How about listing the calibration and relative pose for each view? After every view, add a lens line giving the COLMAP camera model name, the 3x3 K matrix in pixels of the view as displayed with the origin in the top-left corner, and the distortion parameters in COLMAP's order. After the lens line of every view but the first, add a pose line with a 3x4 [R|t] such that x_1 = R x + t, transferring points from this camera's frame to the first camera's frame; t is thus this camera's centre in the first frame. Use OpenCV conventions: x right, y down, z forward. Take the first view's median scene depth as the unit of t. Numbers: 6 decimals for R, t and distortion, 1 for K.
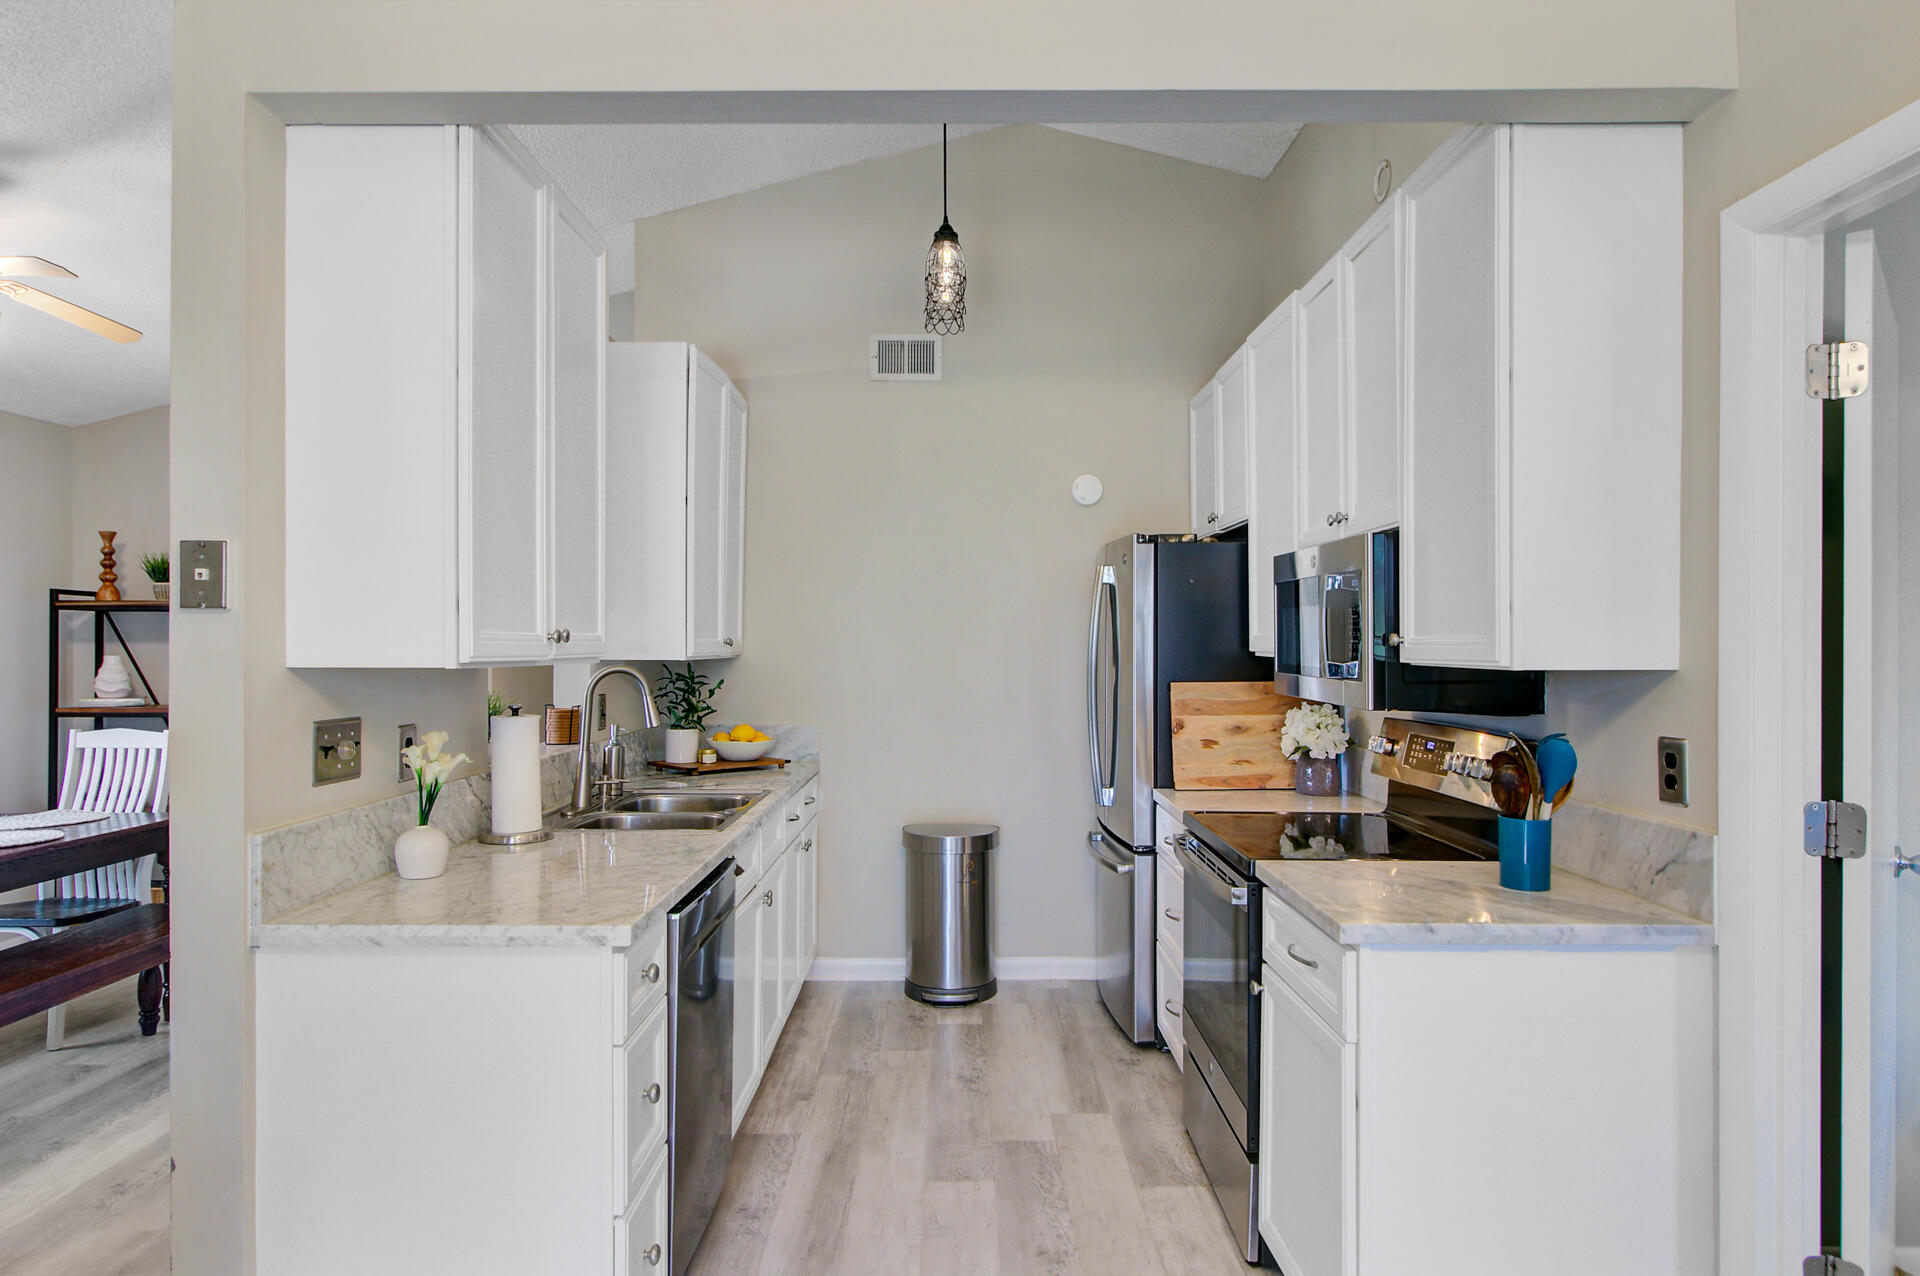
lens RADIAL K [[1094.2, 0, 964.9], [0, 1094.2, 637.2], [0, 0, 1]] dist [-0.001371, -0.000988]
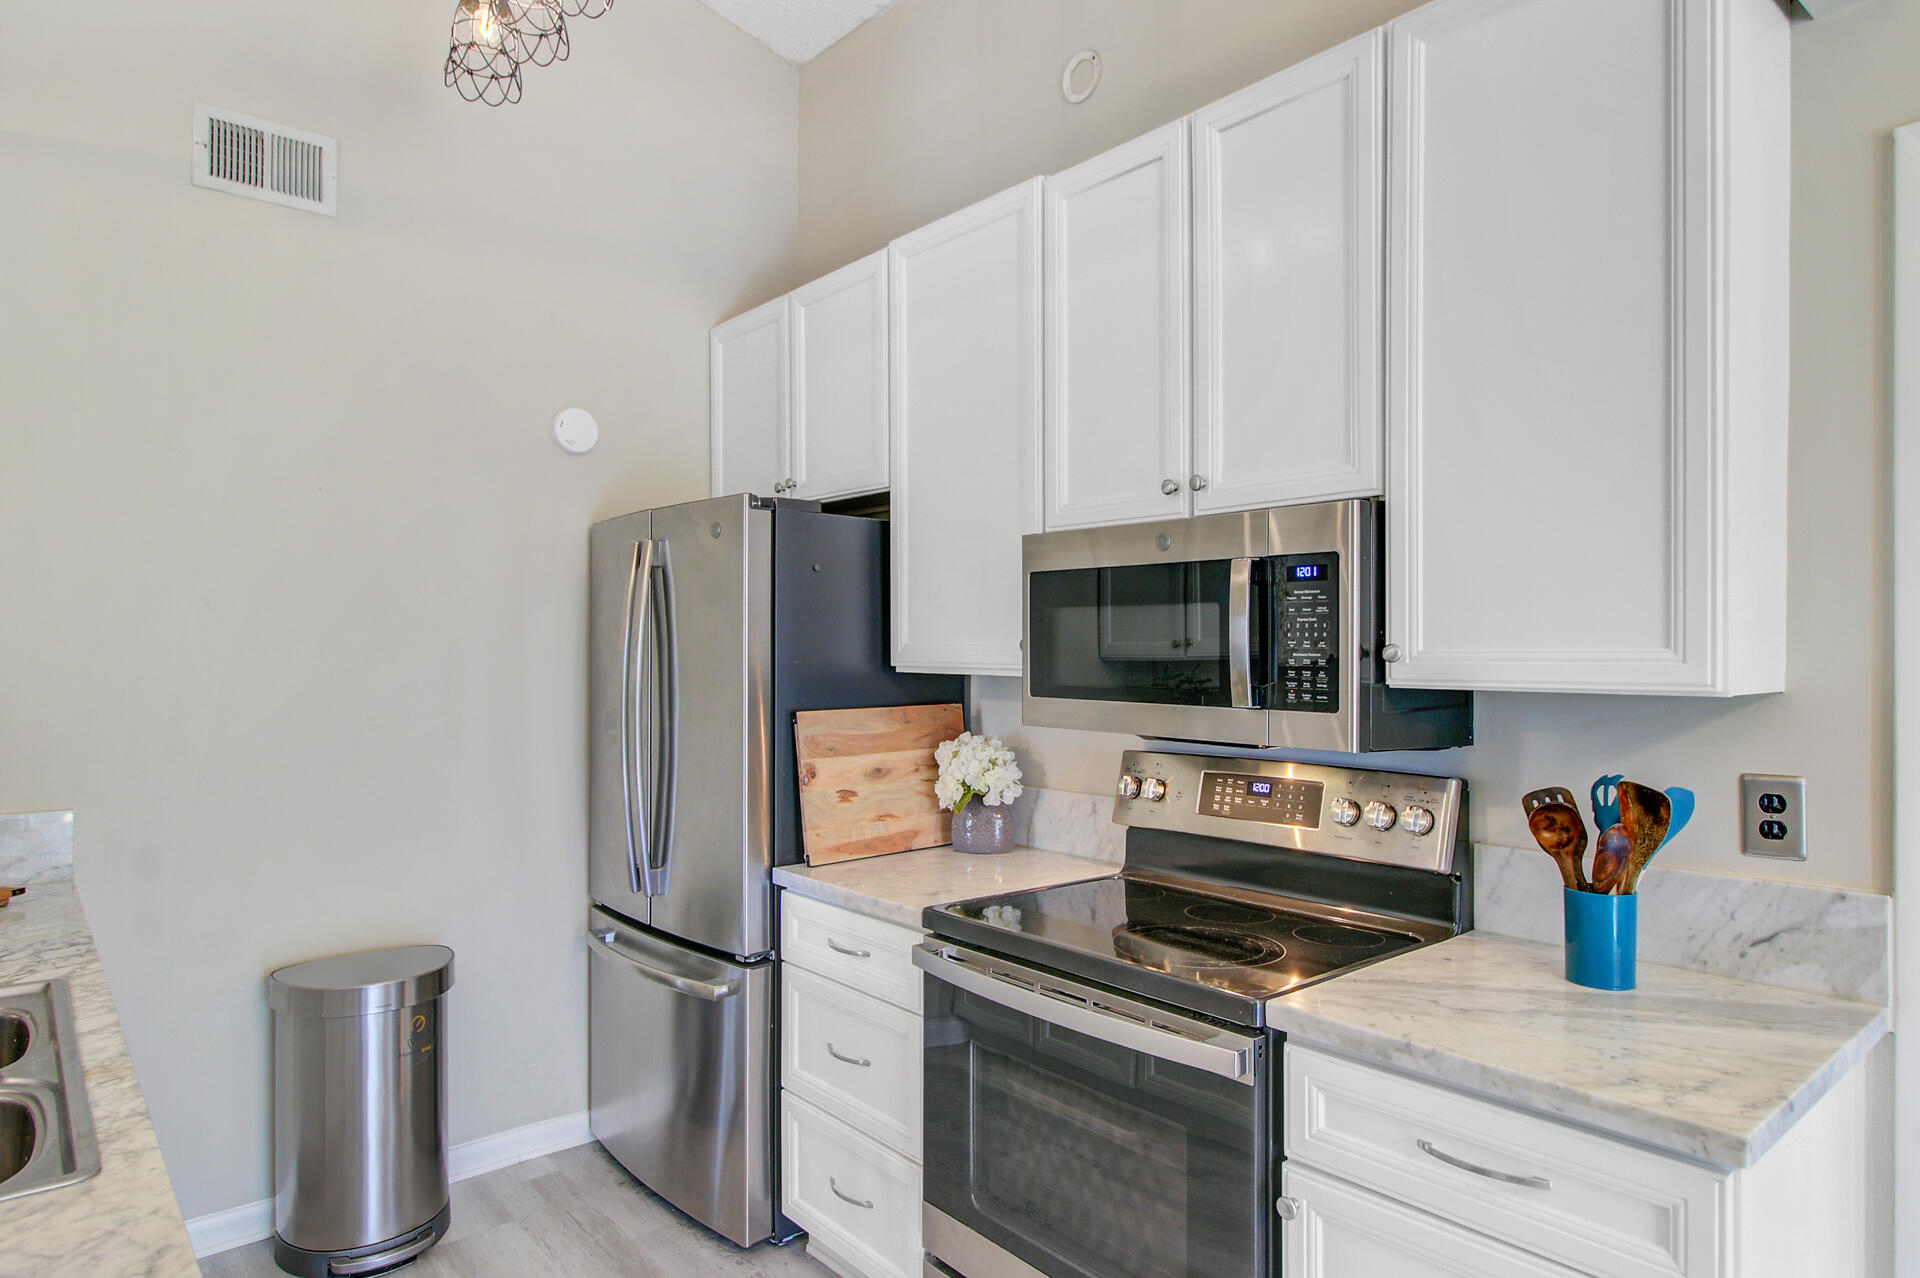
lens RADIAL K [[1094.2, 0, 957.7], [0, 1094.2, 645.0], [0, 0, 1]] dist [-0.001371, -0.000988]
pose [[0.768396, 0.003020, 0.639967, -0.179151], [-0.003822, 0.999993, -0.000130, -0.001355], [-0.639963, -0.002346, 0.768402, 0.404604]]
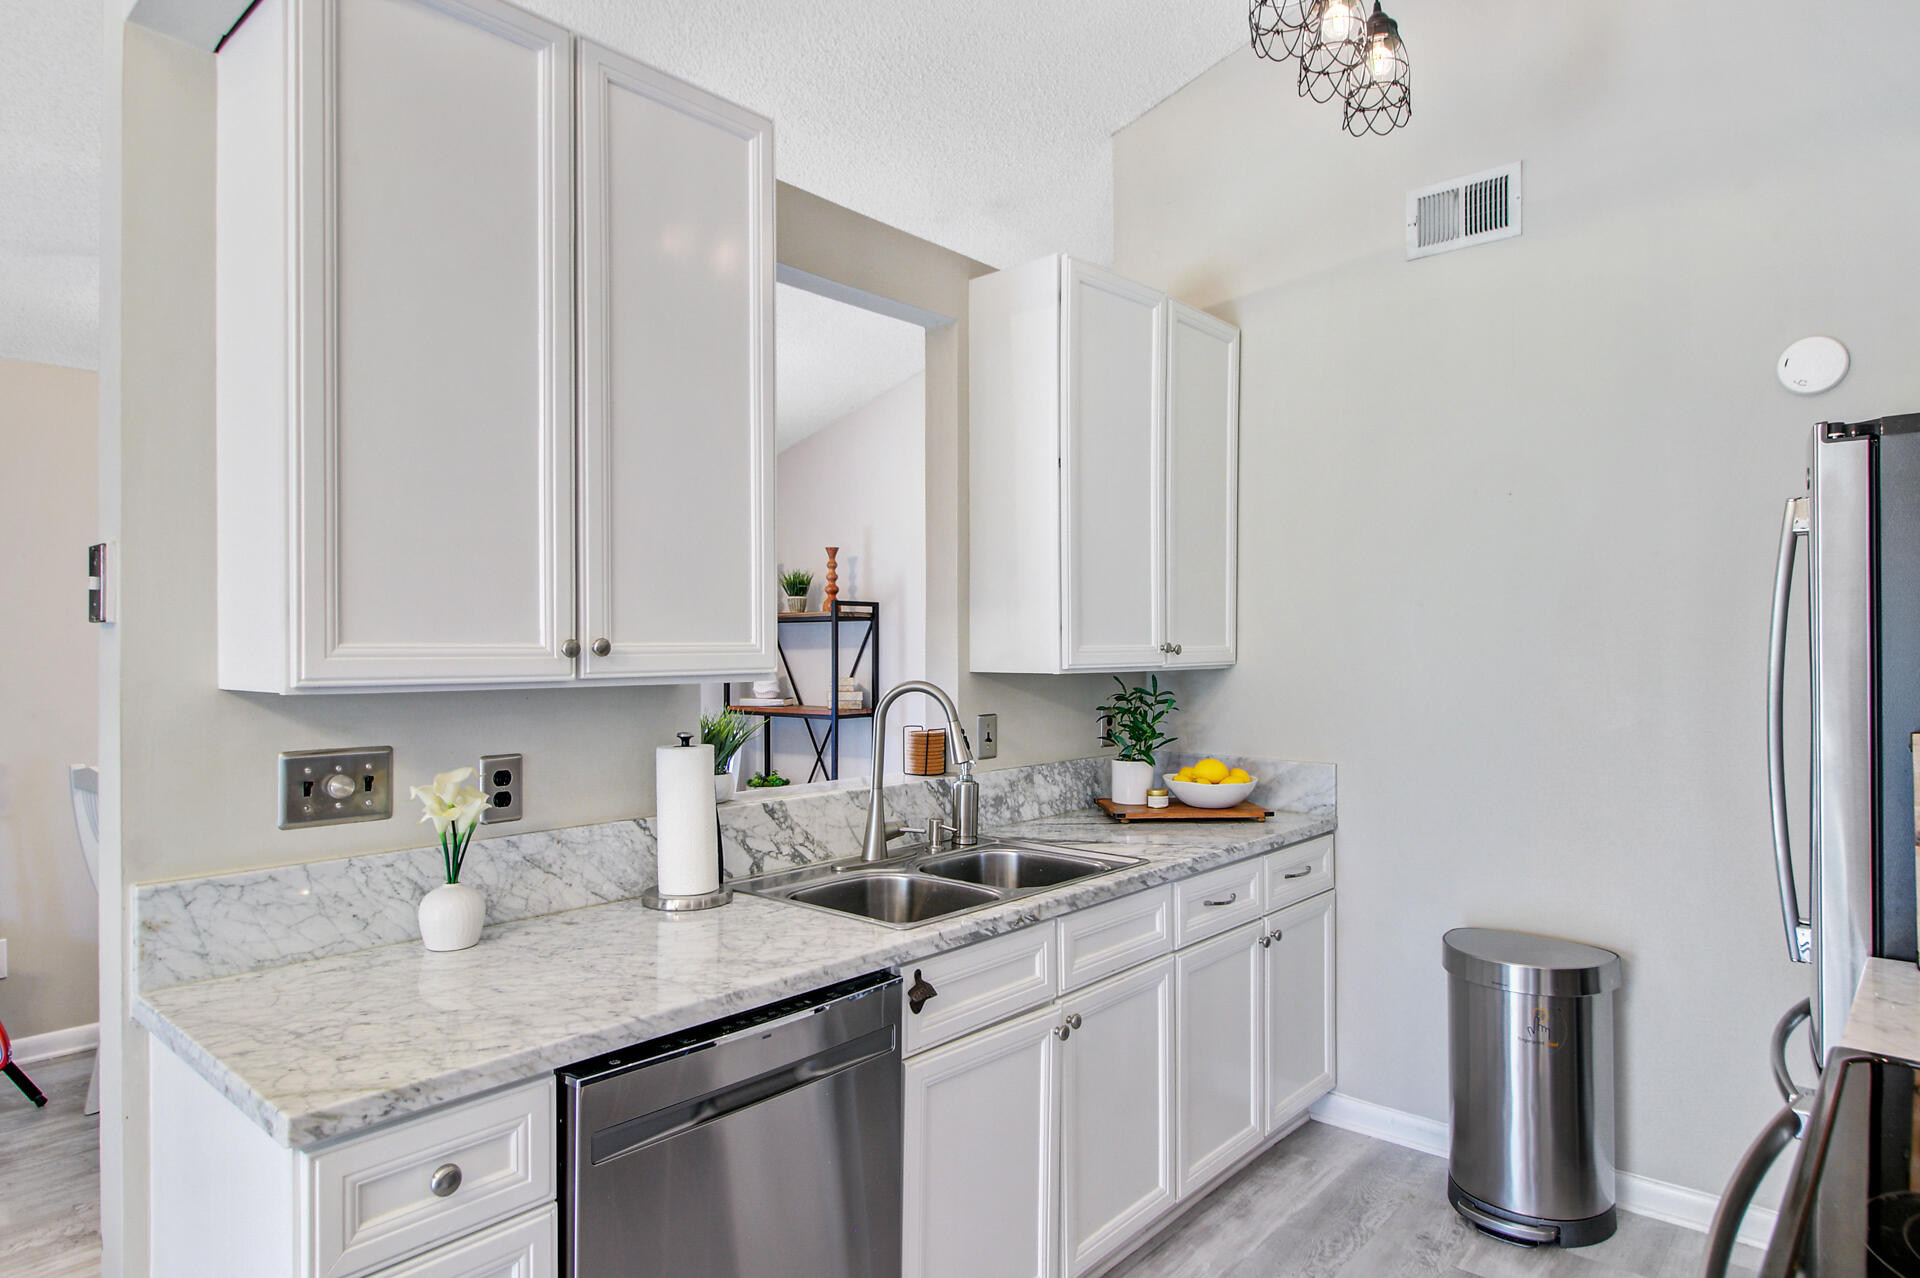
lens RADIAL K [[1094.2, 0, 965.9], [0, 1094.2, 641.1], [0, 0, 1]] dist [-0.001371, -0.000988]
pose [[0.747597, -0.009254, -0.664088, 0.197641], [0.010901, 0.999939, -0.001662, -0.001103], [0.664063, -0.005997, 0.747652, 0.391455]]
